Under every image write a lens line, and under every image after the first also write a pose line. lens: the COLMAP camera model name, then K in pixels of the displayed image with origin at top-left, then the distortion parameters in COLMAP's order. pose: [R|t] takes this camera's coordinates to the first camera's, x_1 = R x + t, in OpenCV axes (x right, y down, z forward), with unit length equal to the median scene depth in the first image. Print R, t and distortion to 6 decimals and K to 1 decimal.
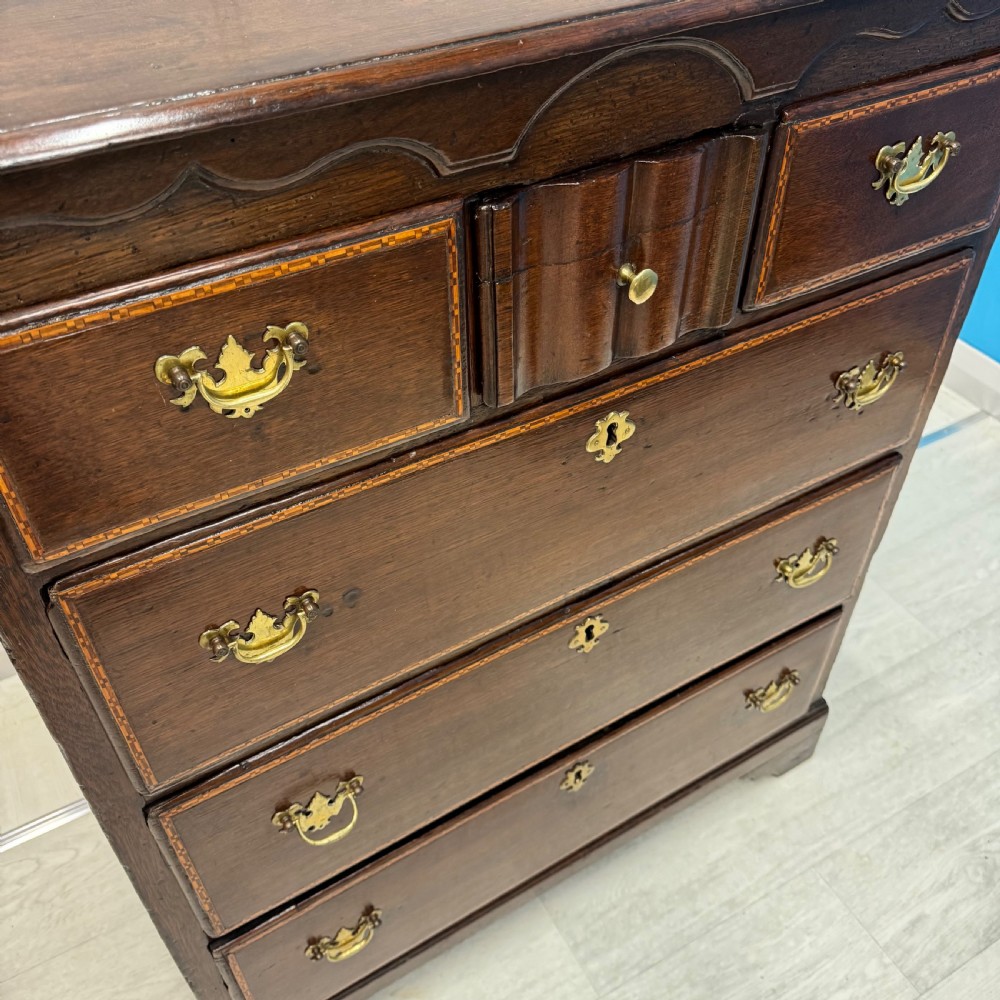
lens RADIAL K [[949.4, 0, 489.3], [0, 949.4, 501.7], [0, 0, 1]] dist [0.002258, -0.033713]
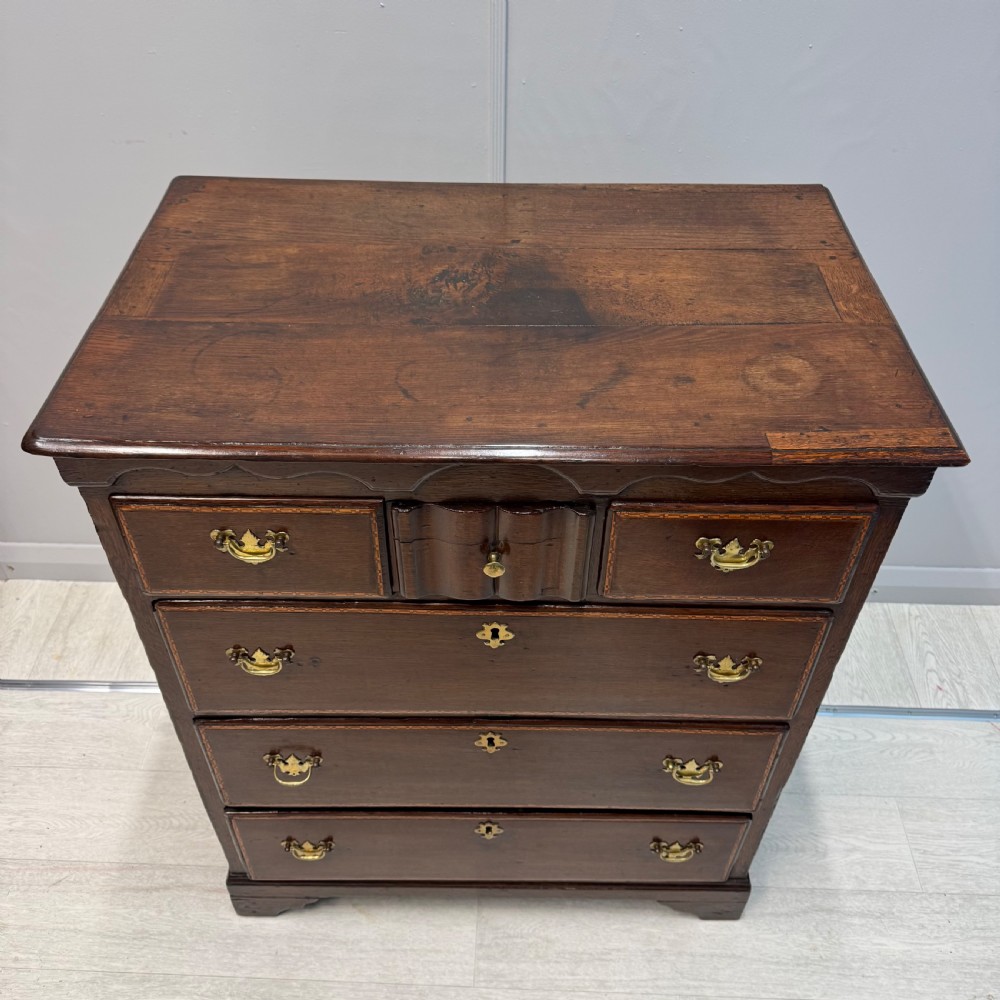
lens RADIAL K [[925.6, 0, 493.4], [0, 925.6, 495.9], [0, 0, 1]] dist [0.001166, -0.006399]
pose [[0.857695, 0.362019, -0.365105, 0.544035], [-0.359522, 0.929915, 0.077476, -0.363964], [0.367564, 0.064813, 0.927737, -0.401634]]
